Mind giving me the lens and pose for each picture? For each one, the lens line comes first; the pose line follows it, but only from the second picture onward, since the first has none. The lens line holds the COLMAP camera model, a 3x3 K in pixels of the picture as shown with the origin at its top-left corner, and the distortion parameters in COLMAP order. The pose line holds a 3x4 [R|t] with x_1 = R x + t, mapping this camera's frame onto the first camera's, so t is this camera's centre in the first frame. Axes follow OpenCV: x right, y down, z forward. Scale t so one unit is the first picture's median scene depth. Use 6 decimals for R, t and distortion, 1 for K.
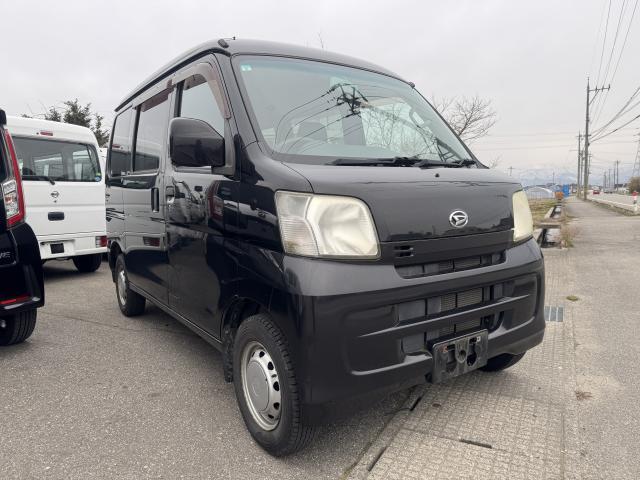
lens RADIAL K [[486.5, 0, 330.2], [0, 486.5, 241.1], [0, 0, 1]] dist [-0.000063, 0.000278]
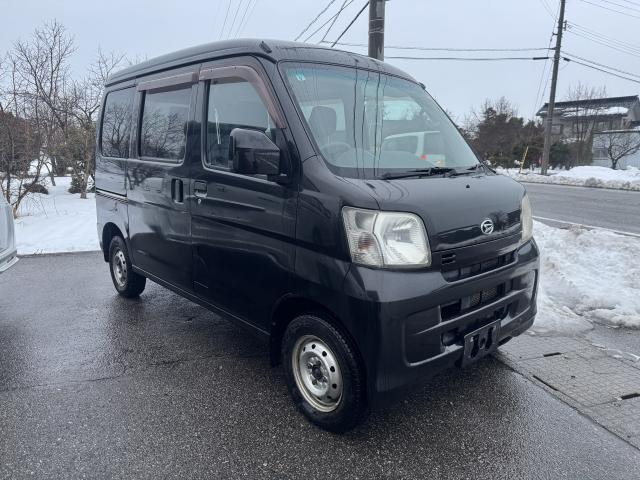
lens RADIAL K [[486.5, 0, 330.2], [0, 486.5, 241.1], [0, 0, 1]] dist [-0.000063, 0.000278]
pose [[0.990583, 0.005603, 0.136802, -0.243090], [-0.018133, 0.995730, 0.090517, -0.102839], [-0.135711, -0.092145, 0.986454, -0.080787]]
